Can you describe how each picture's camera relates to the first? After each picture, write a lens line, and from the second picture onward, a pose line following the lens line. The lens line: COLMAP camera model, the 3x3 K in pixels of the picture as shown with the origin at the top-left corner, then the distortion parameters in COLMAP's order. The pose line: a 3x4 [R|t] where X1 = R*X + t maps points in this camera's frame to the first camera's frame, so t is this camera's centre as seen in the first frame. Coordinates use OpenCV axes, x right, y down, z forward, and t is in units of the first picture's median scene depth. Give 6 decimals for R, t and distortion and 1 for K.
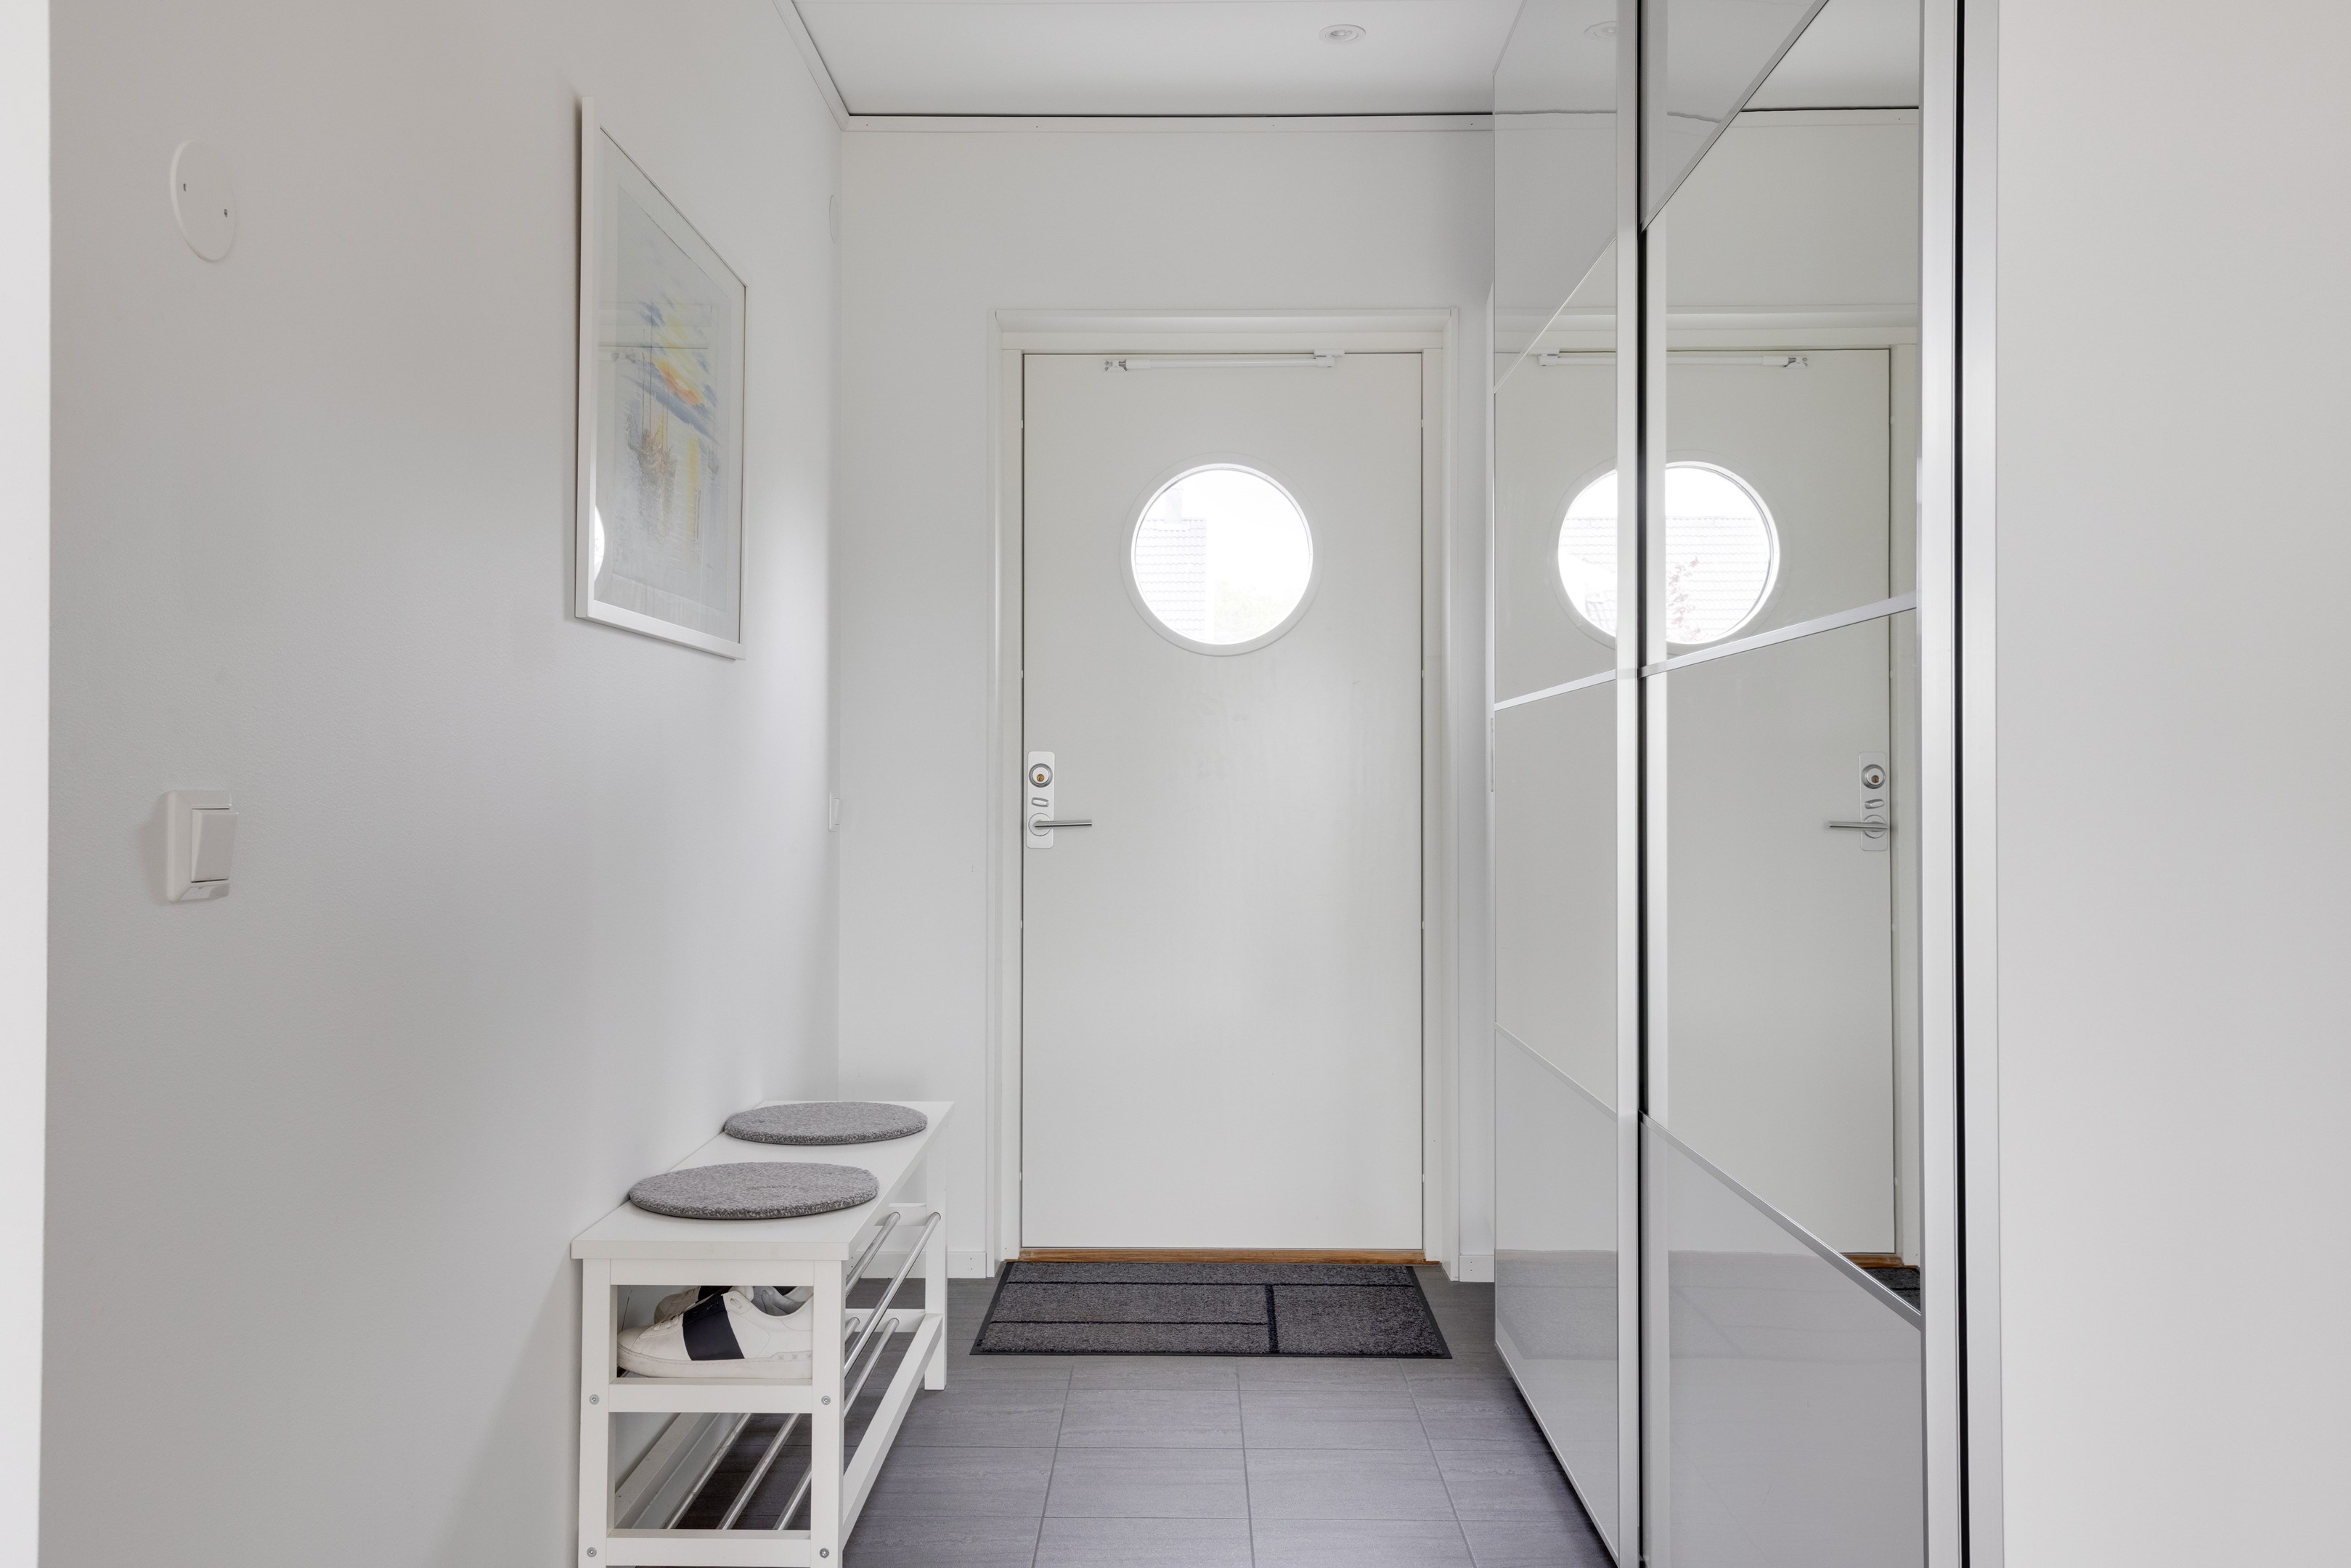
lens RADIAL K [[1902.4, 0, 1167.8], [0, 1902.4, 767.5], [0, 0, 1]] dist [0.056633, 0.003755]
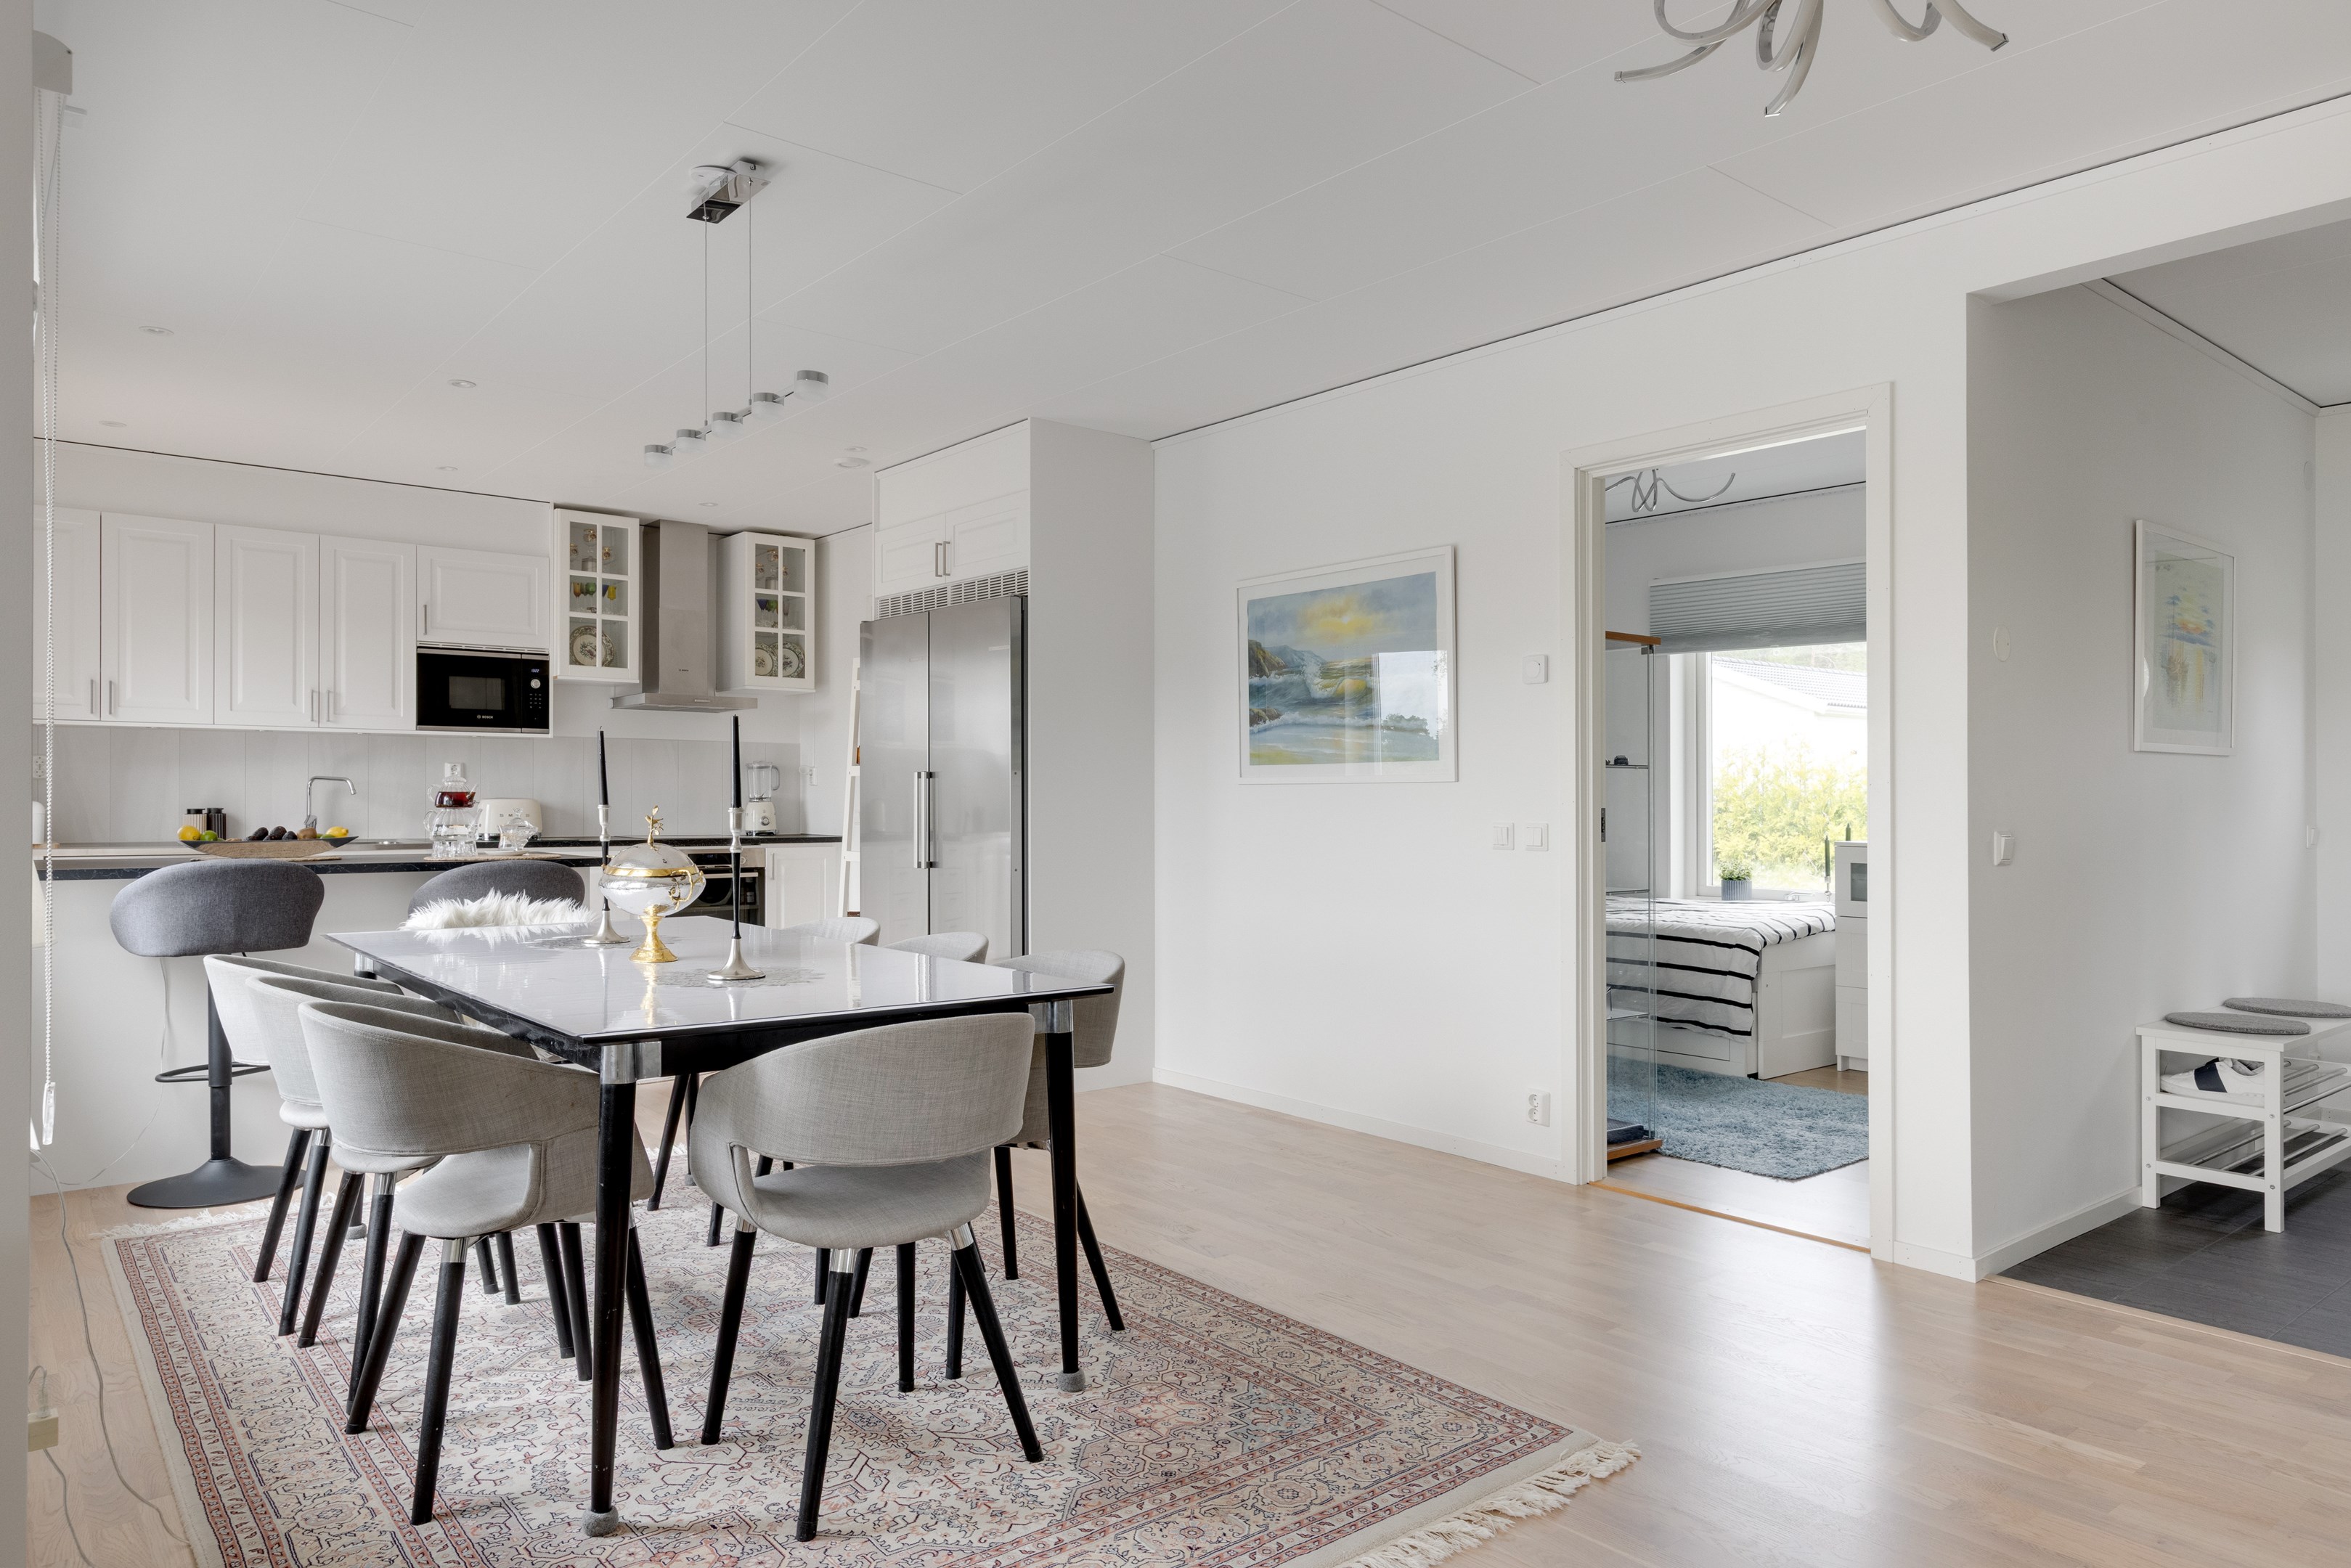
lens RADIAL K [[1461.1, 0, 1161.7], [0, 1461.1, 801.5], [0, 0, 1]] dist [-0.000338, 0.002686]
pose [[0.634320, -0.007265, -0.773036, 0.281995], [0.007018, 0.999969, -0.003639, -0.018424], [0.773038, -0.003117, 0.634352, -0.934072]]
